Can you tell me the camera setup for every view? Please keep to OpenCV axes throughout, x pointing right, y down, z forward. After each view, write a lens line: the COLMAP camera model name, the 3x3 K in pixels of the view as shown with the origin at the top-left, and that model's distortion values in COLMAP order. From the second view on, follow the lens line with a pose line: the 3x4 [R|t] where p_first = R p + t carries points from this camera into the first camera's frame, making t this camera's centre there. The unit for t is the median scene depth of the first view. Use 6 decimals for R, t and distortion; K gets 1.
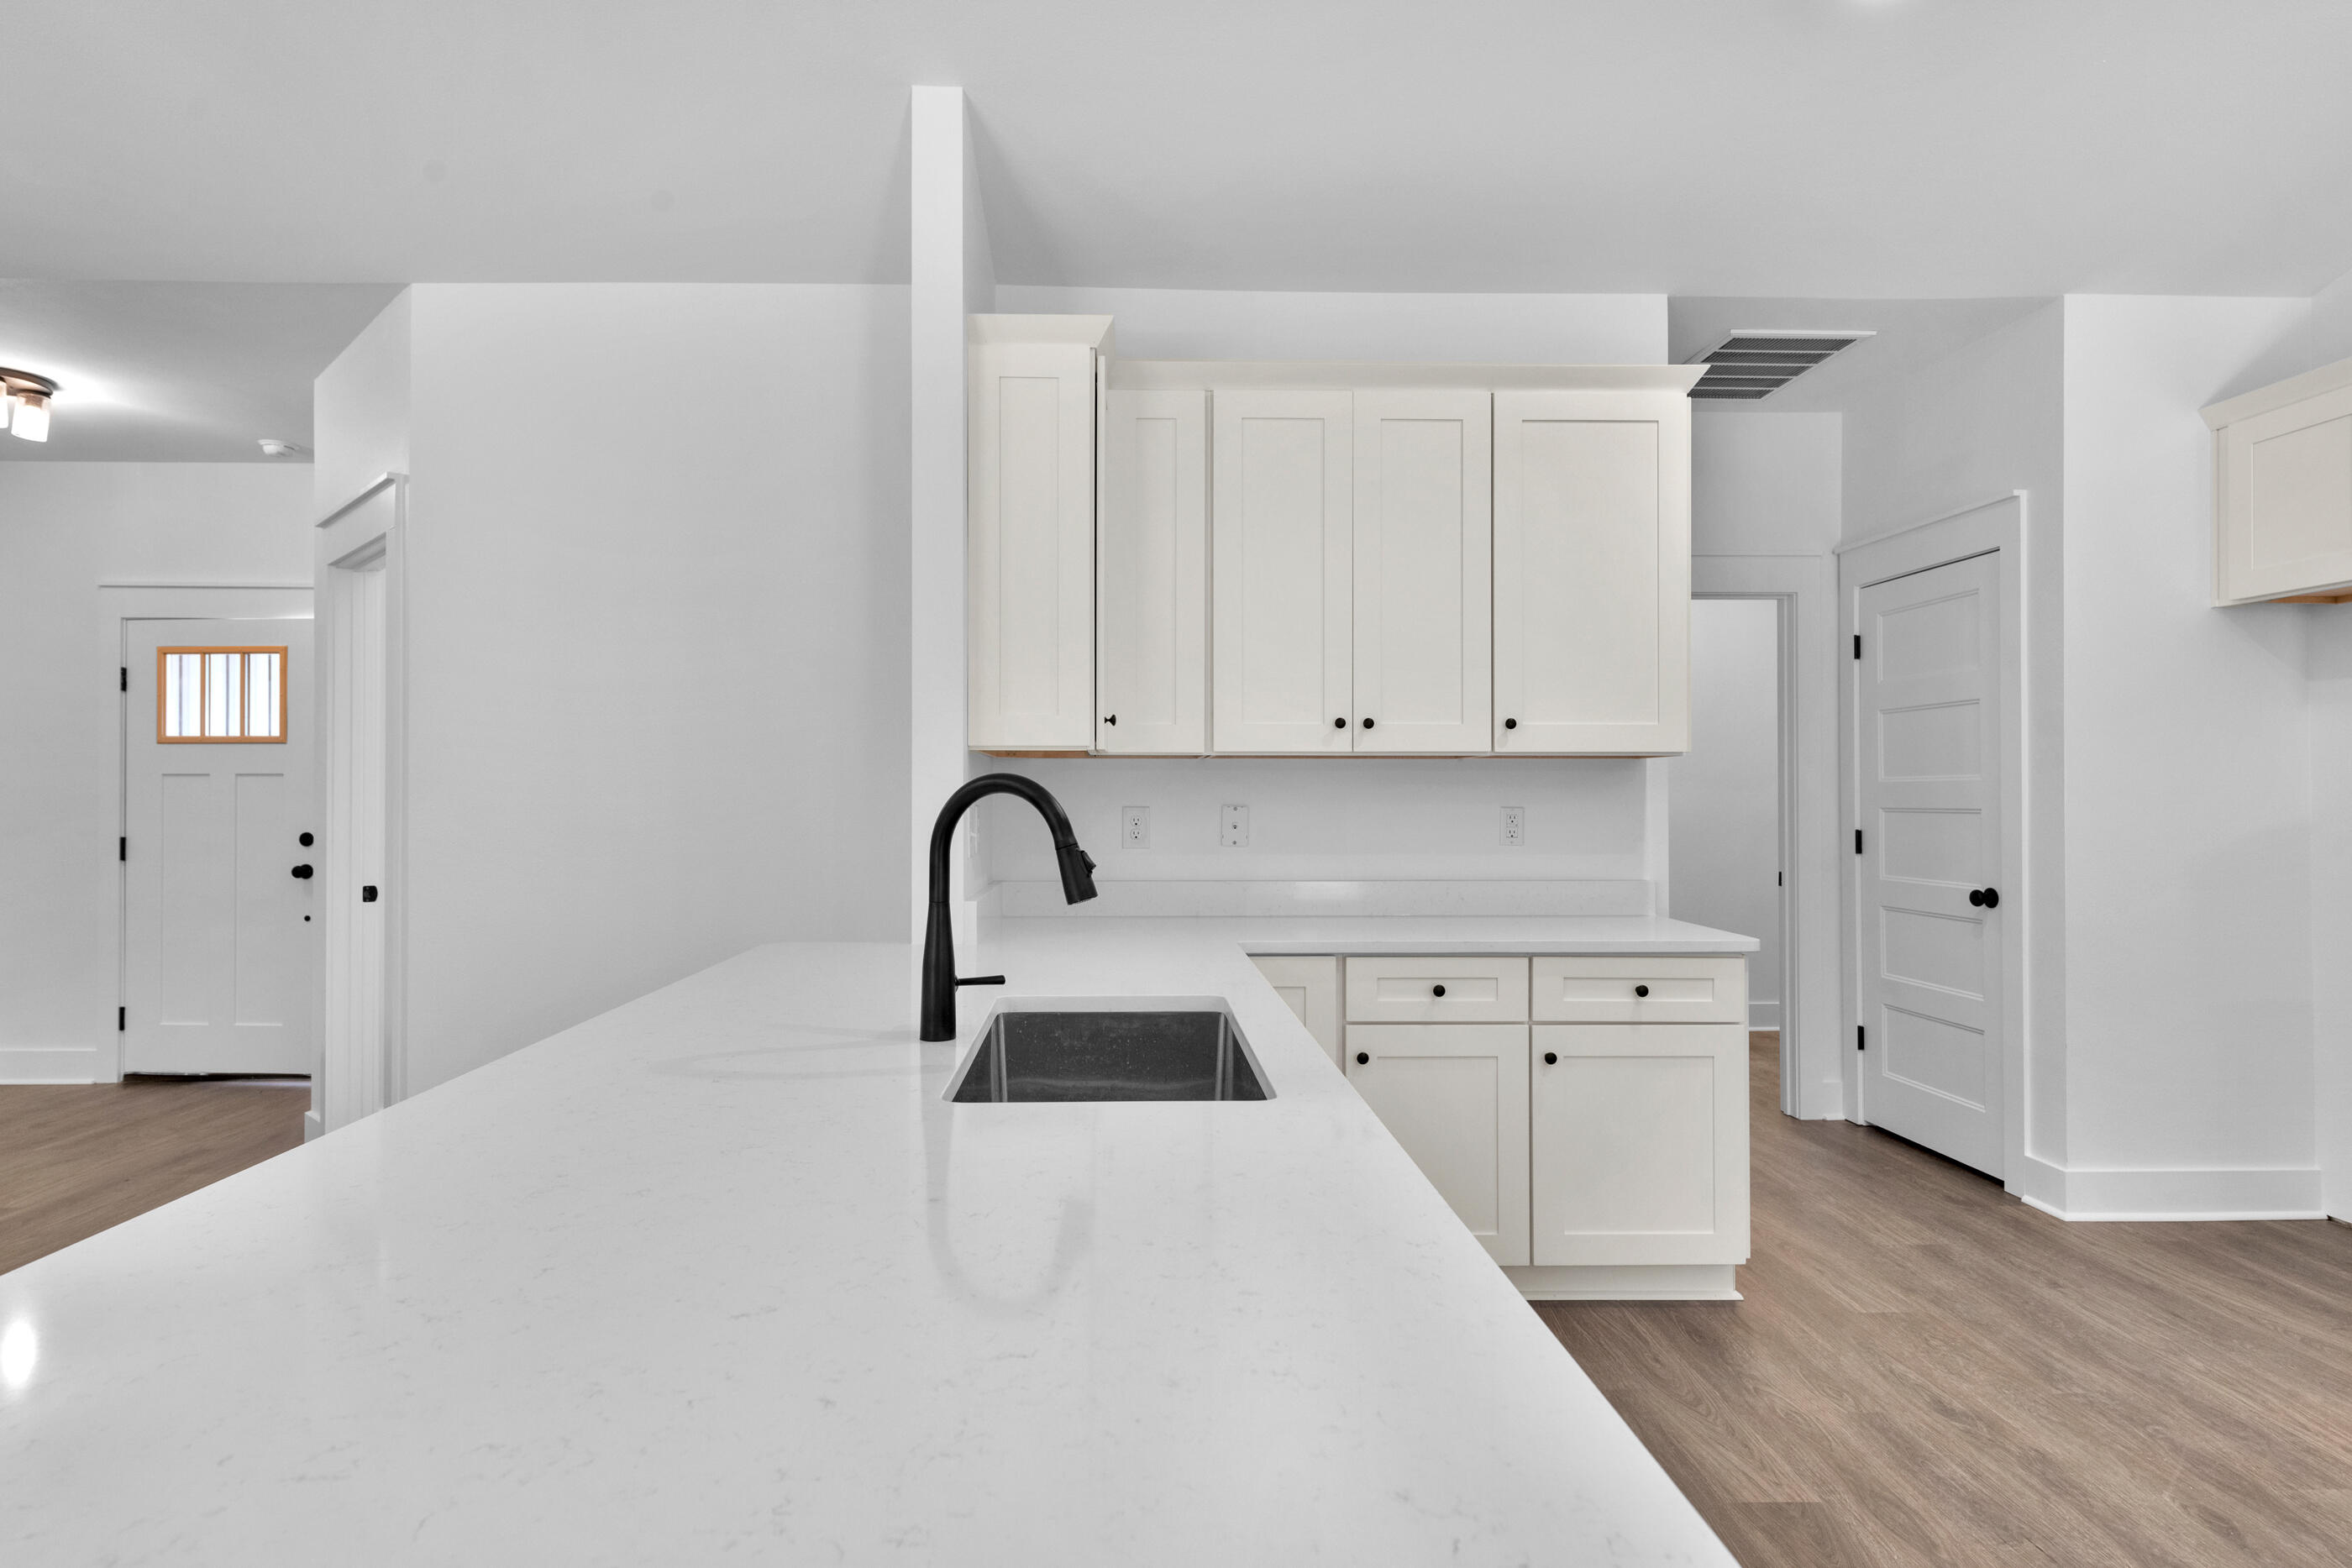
lens RADIAL K [[1279.1, 0, 1120.2], [0, 1279.1, 792.3], [0, 0, 1]] dist [0.005562, 0.001695]
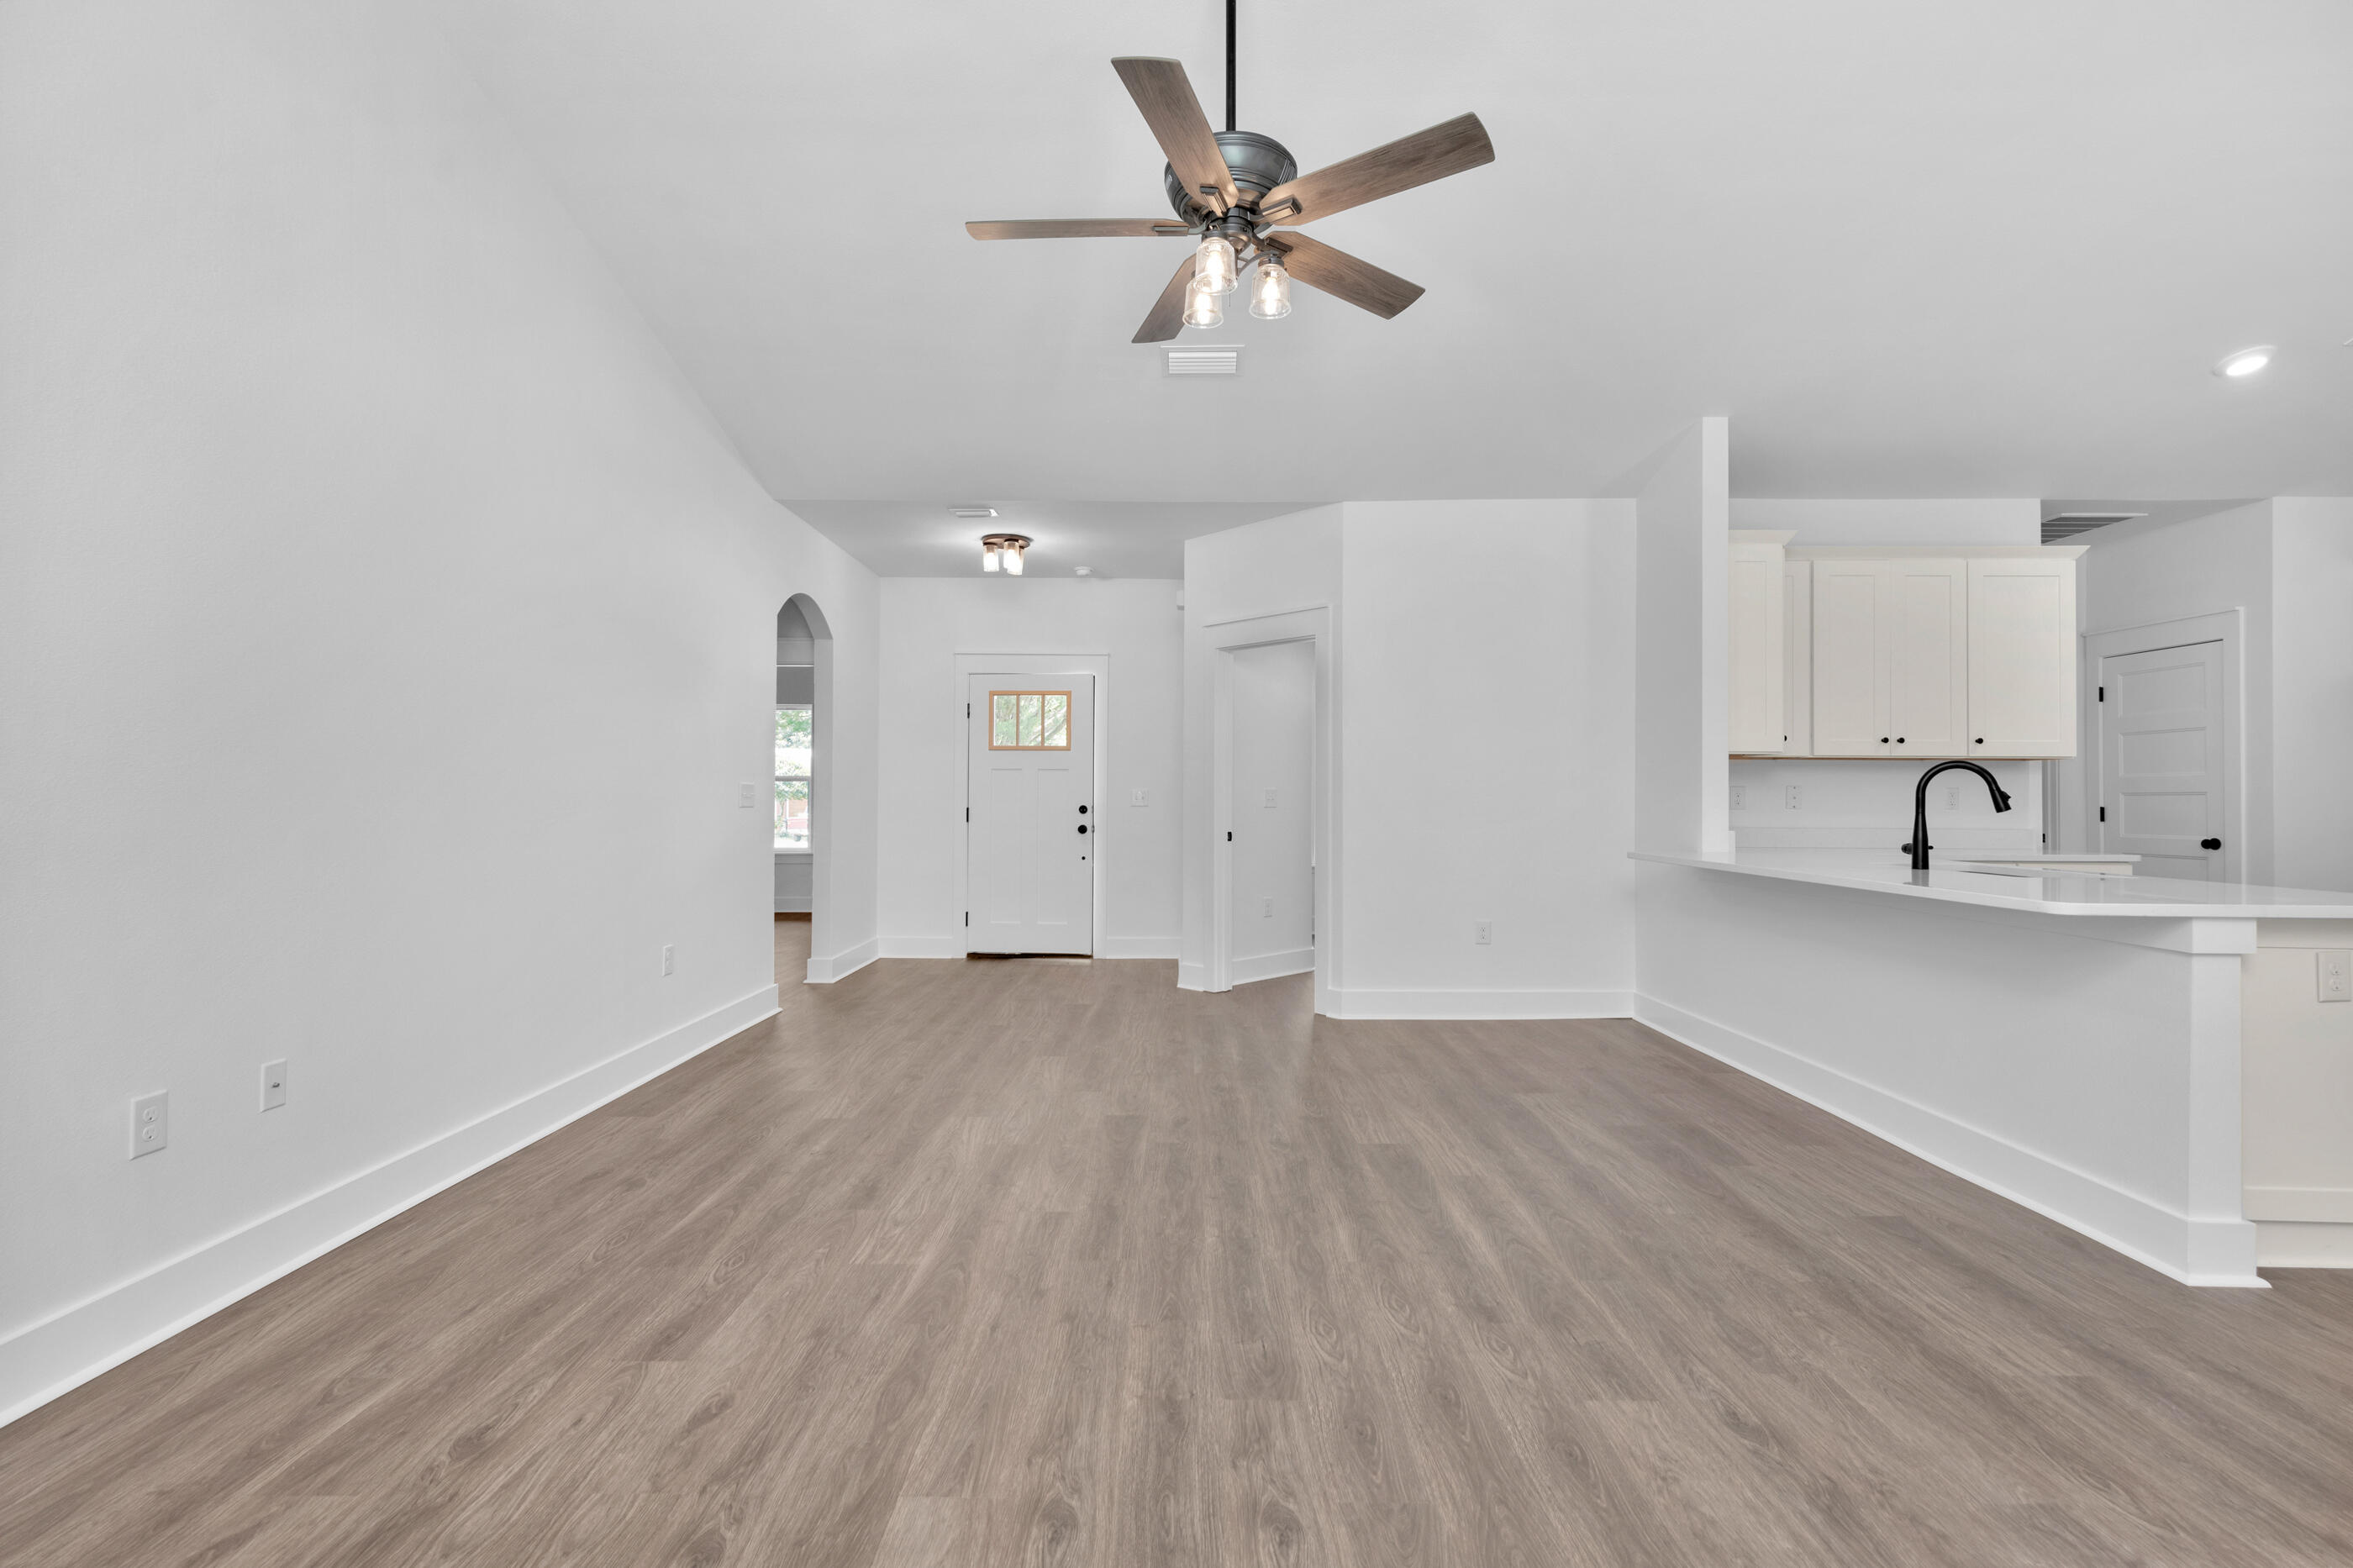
lens RADIAL K [[1071.9, 0, 1165.5], [0, 1071.9, 801.9], [0, 0, 1]] dist [0.020641, -0.000736]
pose [[0.999604, 0.005961, -0.027497, -0.740891], [-0.005838, 0.999973, 0.004536, 0.030382], [0.027523, -0.004374, 0.999612, -0.539059]]
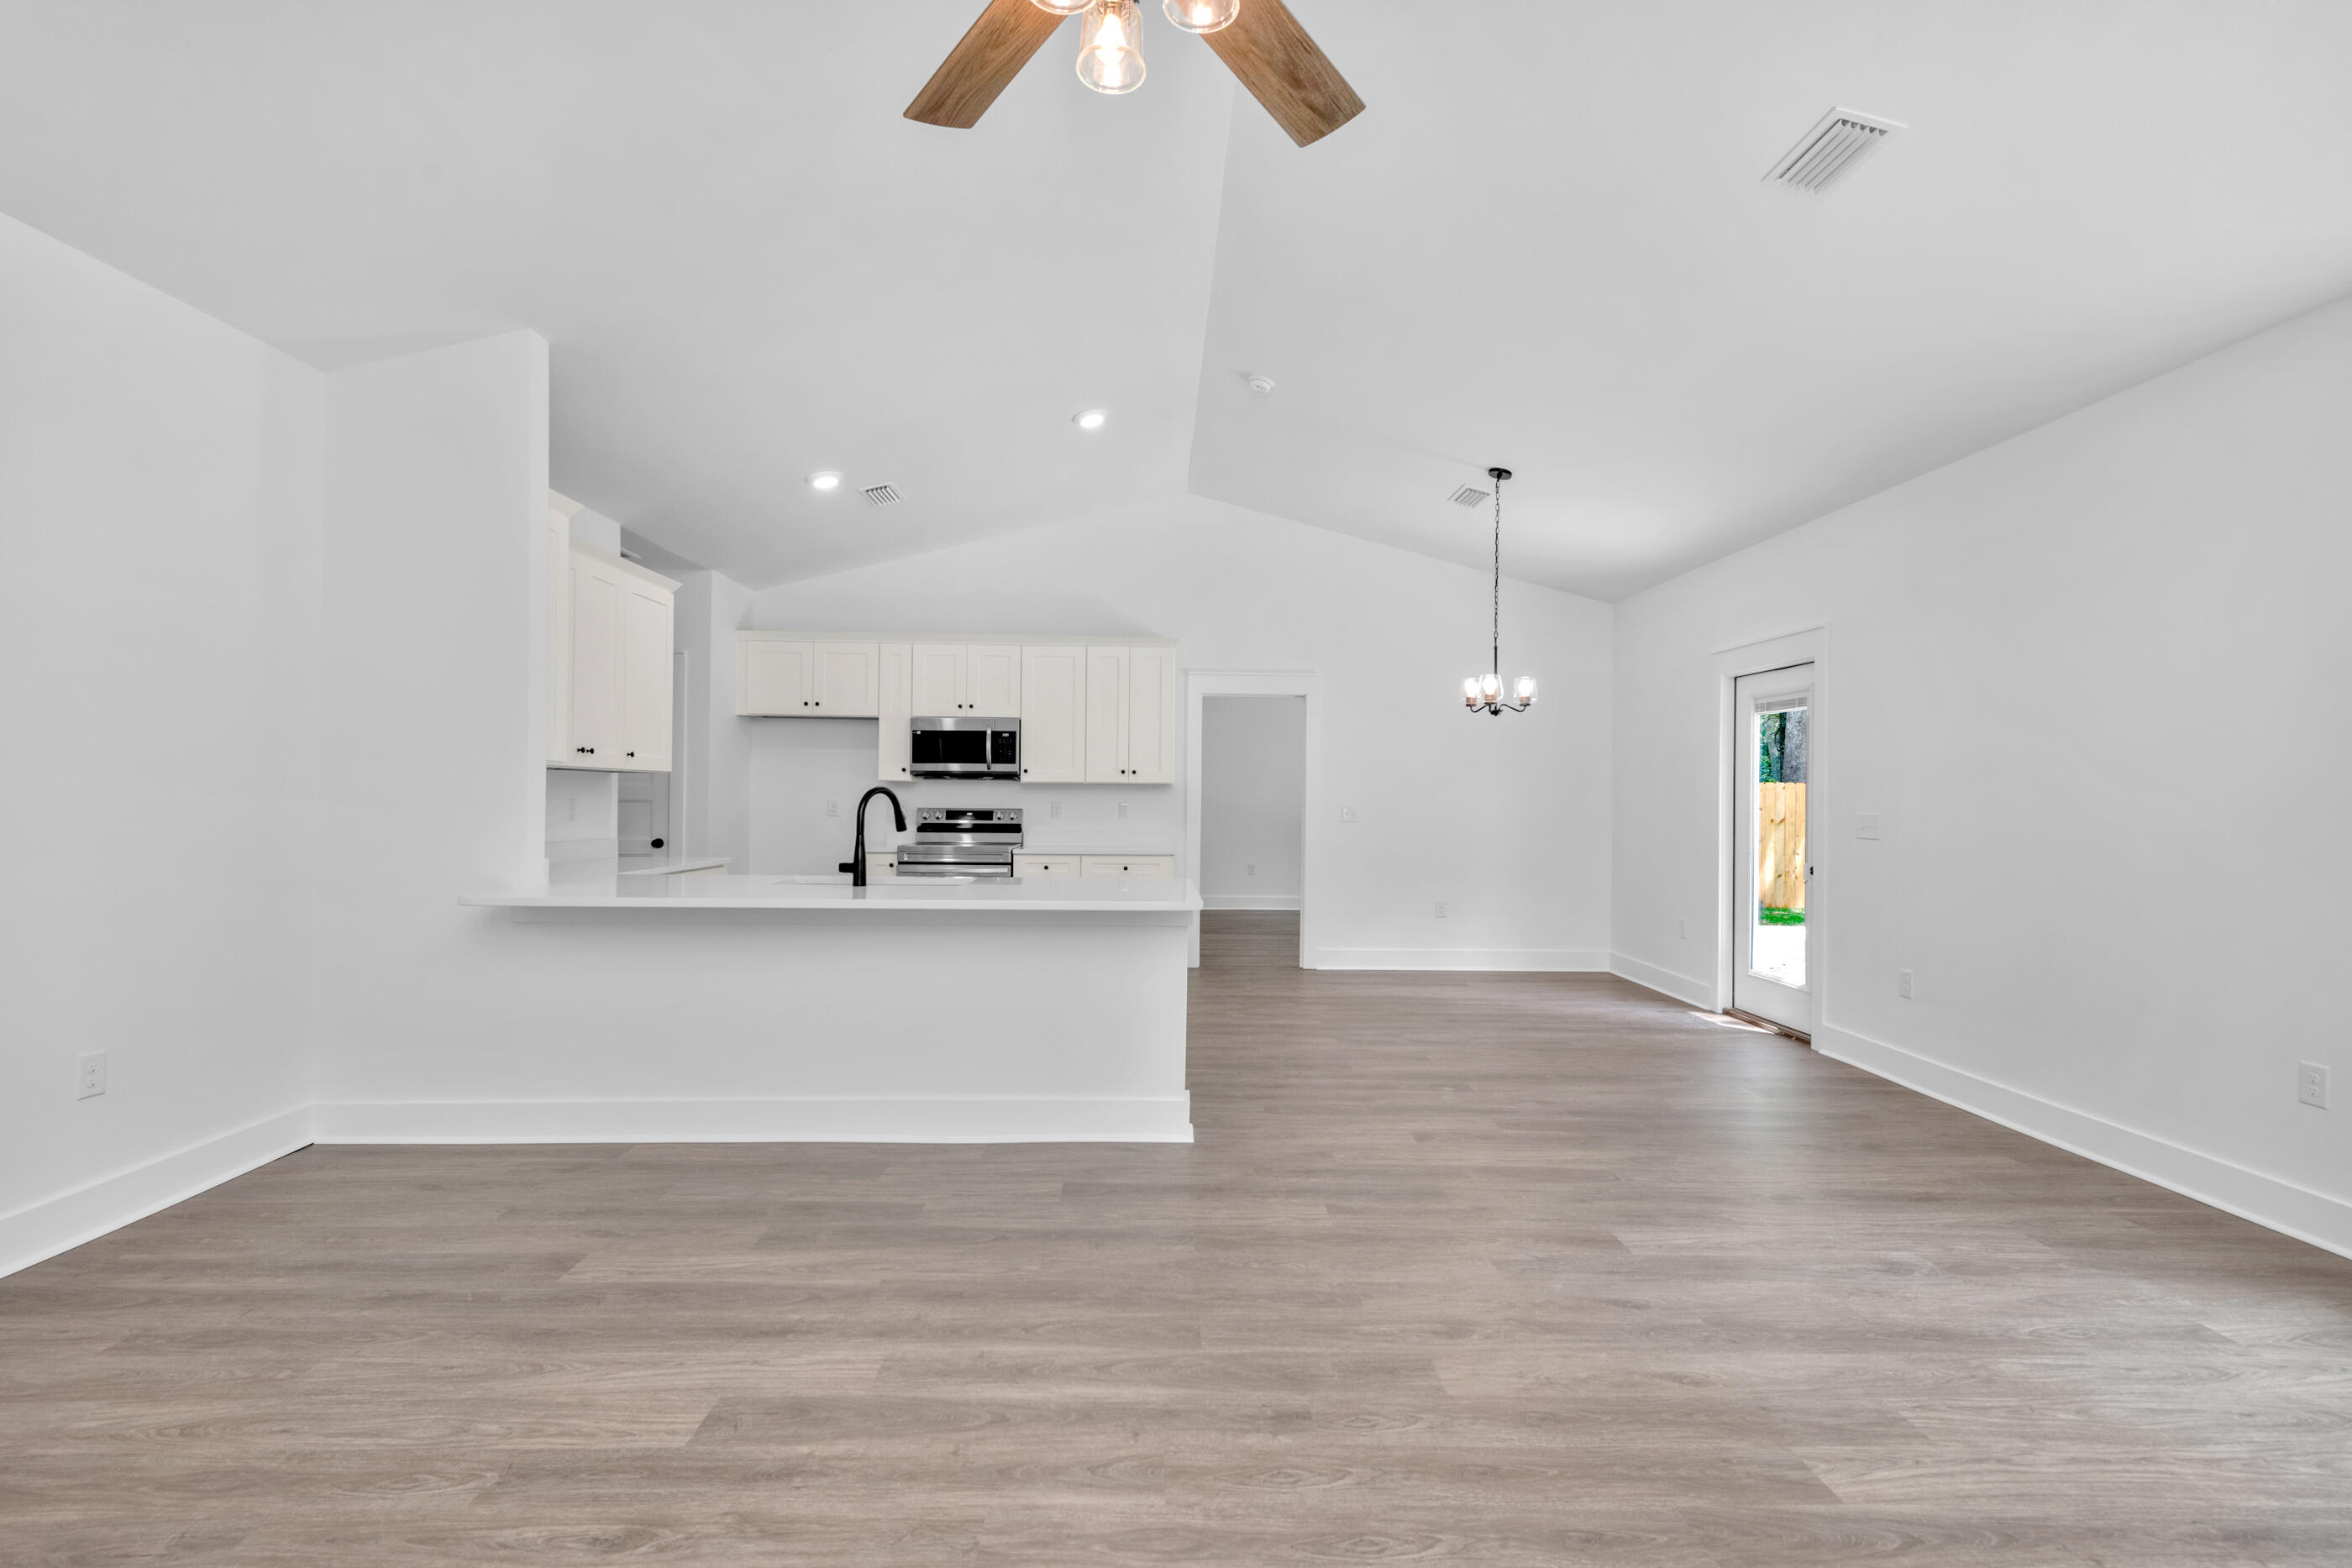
lens RADIAL K [[1071.4, 0, 1187.4], [0, 1071.4, 771.4], [0, 0, 1]] dist [0.020641, -0.000736]
pose [[0.002233, 0.027118, 0.999630, -1.151922], [-0.011044, 0.999572, -0.027091, 0.003956], [-0.999937, -0.010979, 0.002532, 0.151867]]
